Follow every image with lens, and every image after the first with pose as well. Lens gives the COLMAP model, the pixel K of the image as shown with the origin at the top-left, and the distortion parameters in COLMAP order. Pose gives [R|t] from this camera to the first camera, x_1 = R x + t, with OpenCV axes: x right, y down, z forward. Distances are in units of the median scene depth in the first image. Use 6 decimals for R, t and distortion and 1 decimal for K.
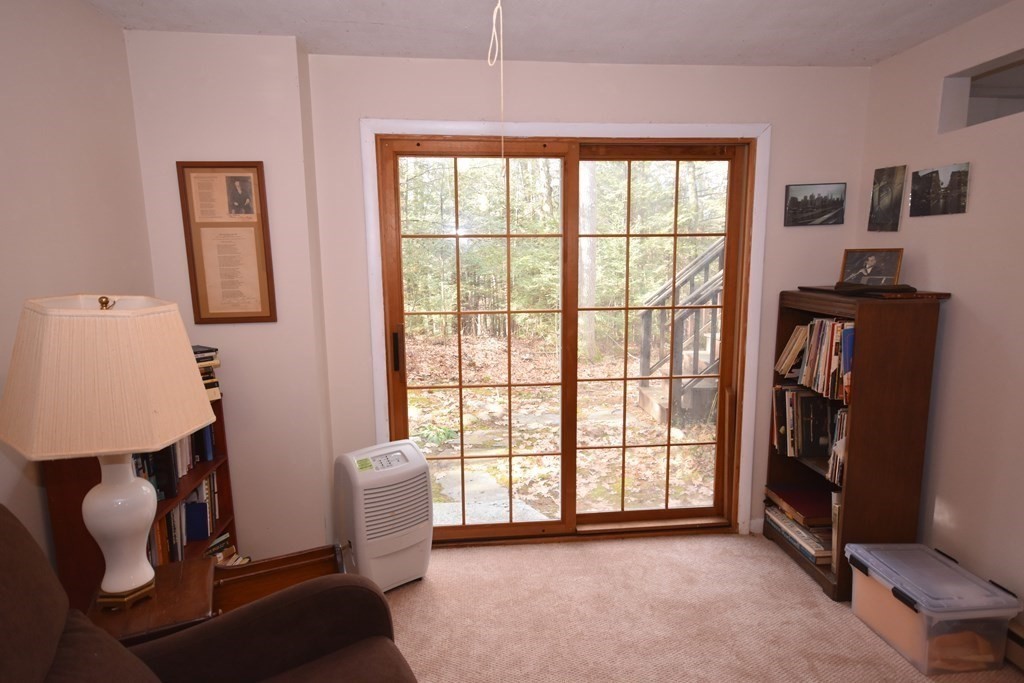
lens RADIAL K [[577.0, 0, 512.0], [0, 577.0, 341.5], [0, 0, 1]] dist [0.054950, 0.000001]
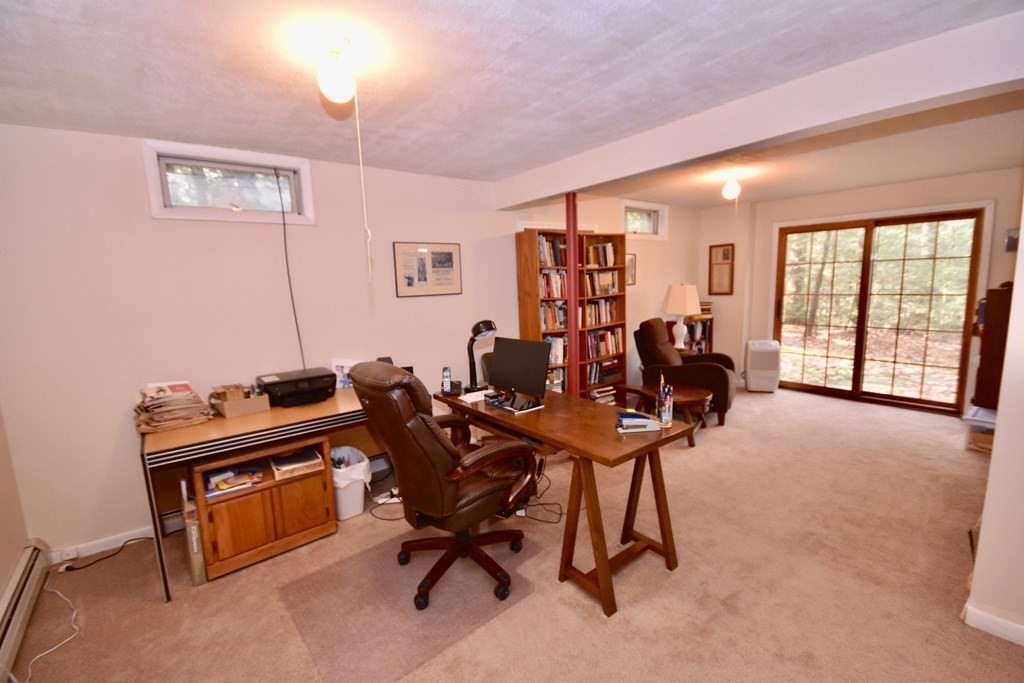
lens RADIAL K [[455.5, 0, 510.3], [0, 455.5, 347.1], [0, 0, 1]] dist [0.015732, -0.017388]
pose [[0.535284, 0.113731, -0.836980, 0.941793], [-0.101920, 0.992351, 0.069661, 0.176266], [0.838500, 0.048017, 0.542781, -1.176040]]
